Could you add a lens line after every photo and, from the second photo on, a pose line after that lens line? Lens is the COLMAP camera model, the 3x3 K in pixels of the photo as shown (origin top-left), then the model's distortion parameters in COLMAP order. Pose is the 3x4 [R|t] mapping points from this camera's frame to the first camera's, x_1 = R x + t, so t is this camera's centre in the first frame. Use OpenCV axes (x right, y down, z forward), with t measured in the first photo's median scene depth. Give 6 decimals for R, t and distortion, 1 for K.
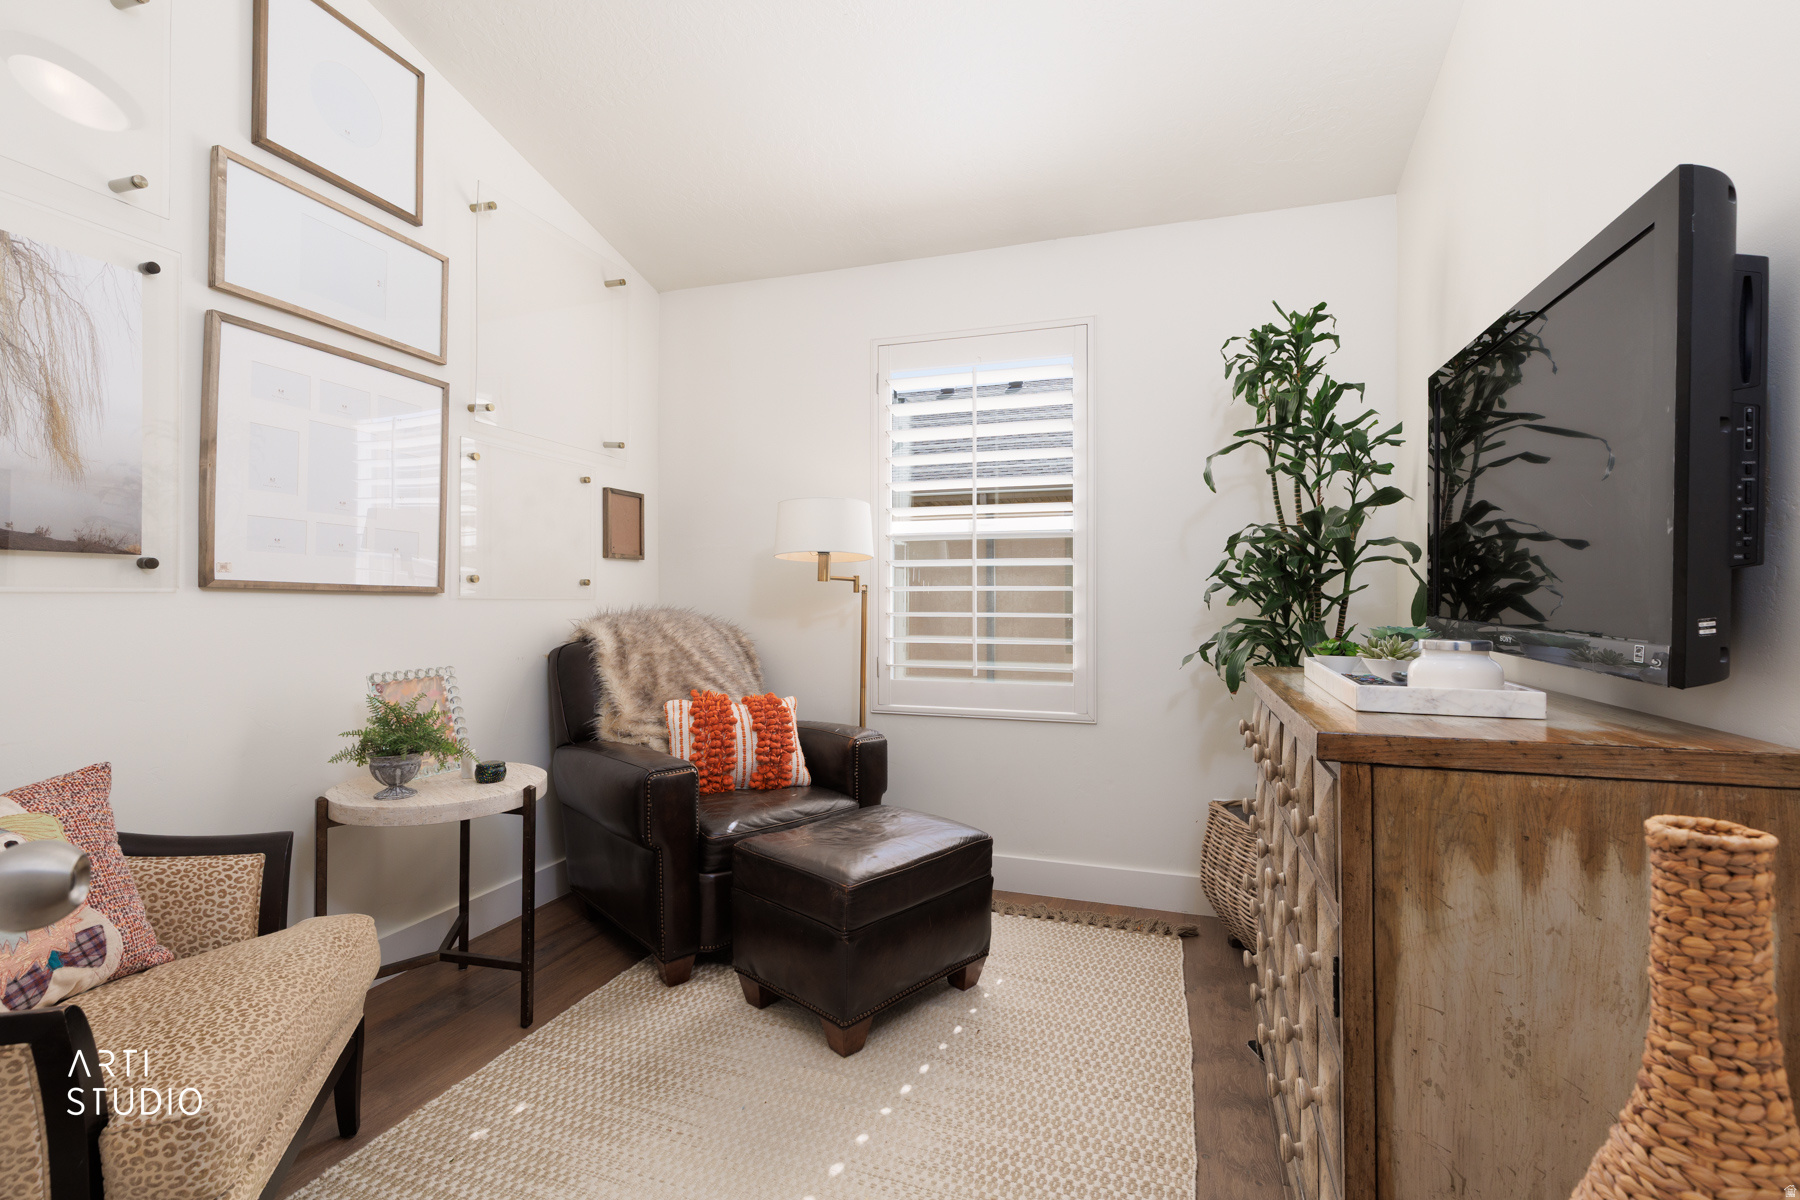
lens RADIAL K [[815.5, 0, 898.2], [0, 815.5, 590.7], [0, 0, 1]] dist [0.002129, -0.000217]
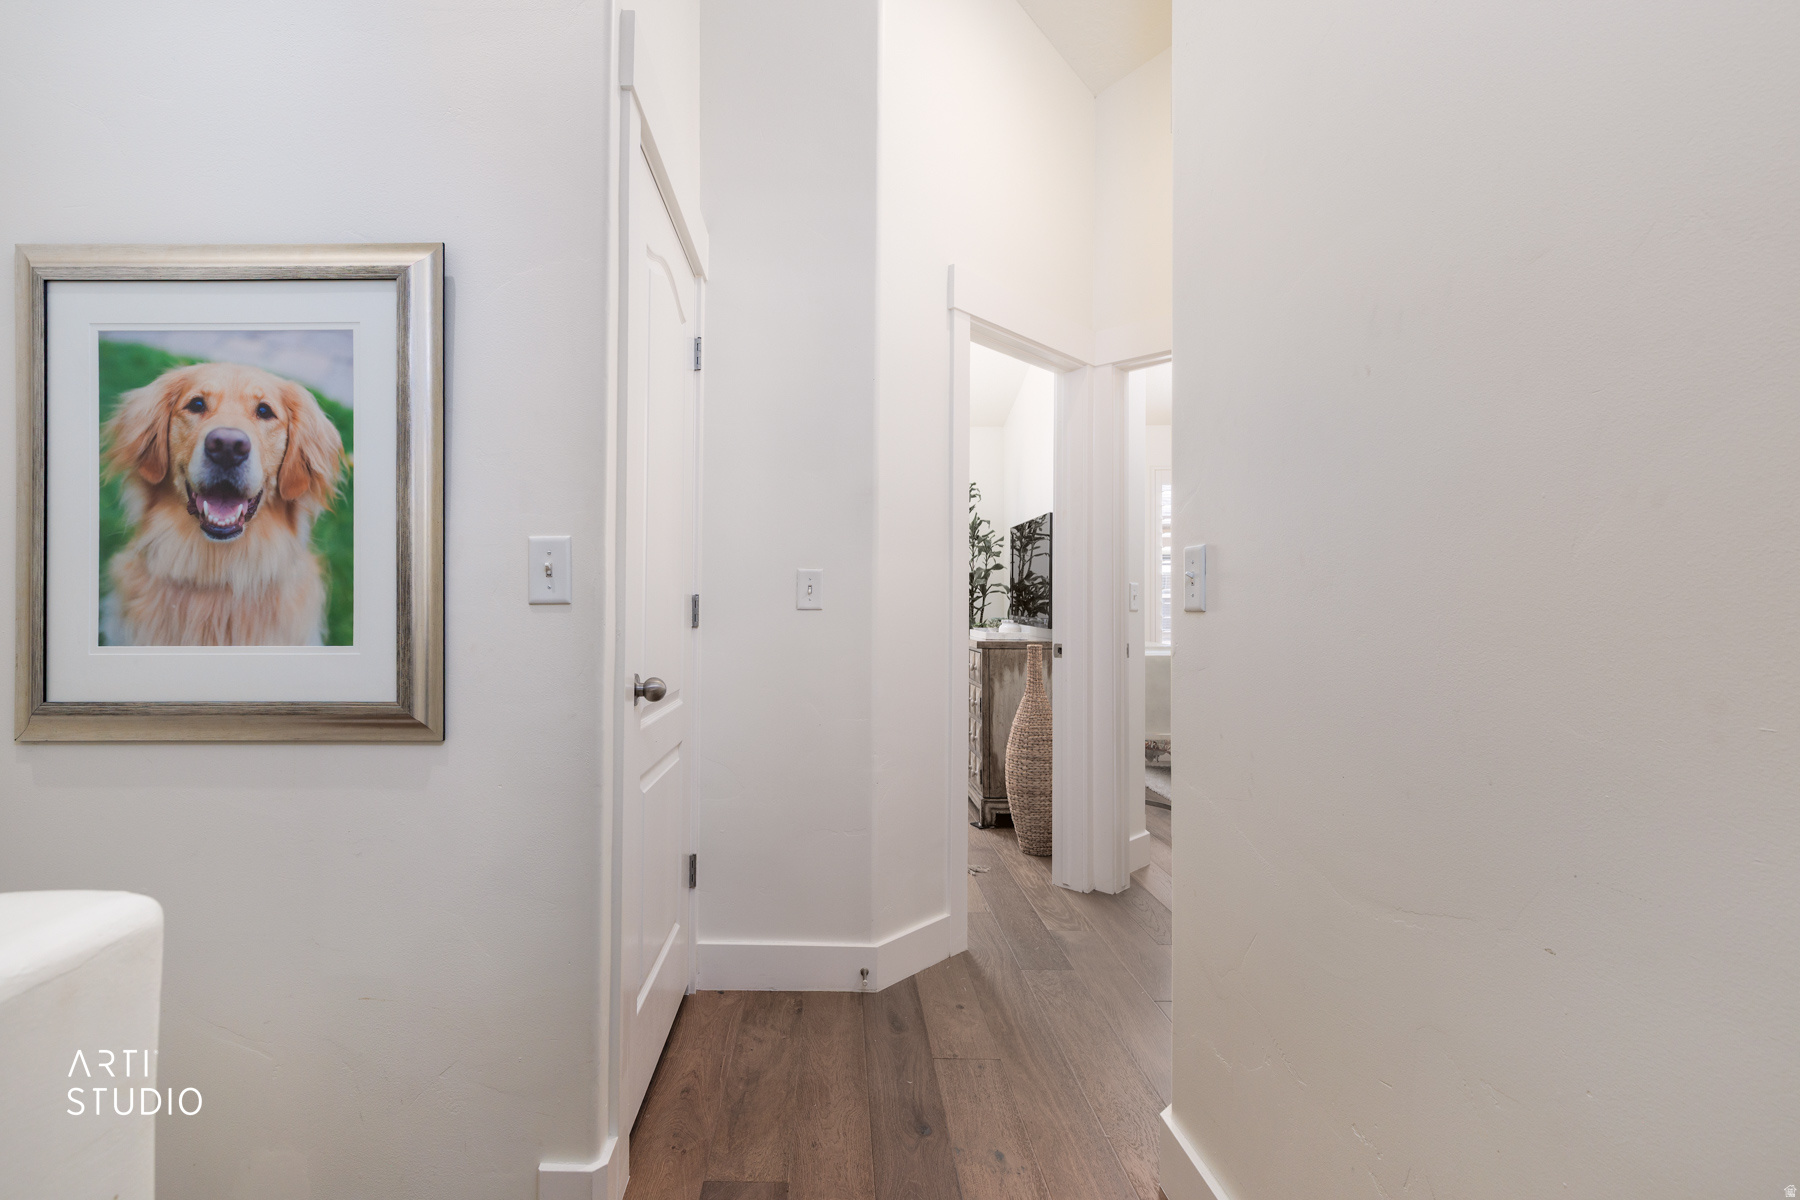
lens RADIAL K [[815.5, 0, 898.2], [0, 815.5, 590.7], [0, 0, 1]] dist [0.002129, -0.000217]
pose [[0.922044, 0.010190, 0.386950, -0.638233], [-0.004449, 0.999866, -0.015729, -0.003878], [-0.387058, 0.012781, 0.921967, -1.165254]]
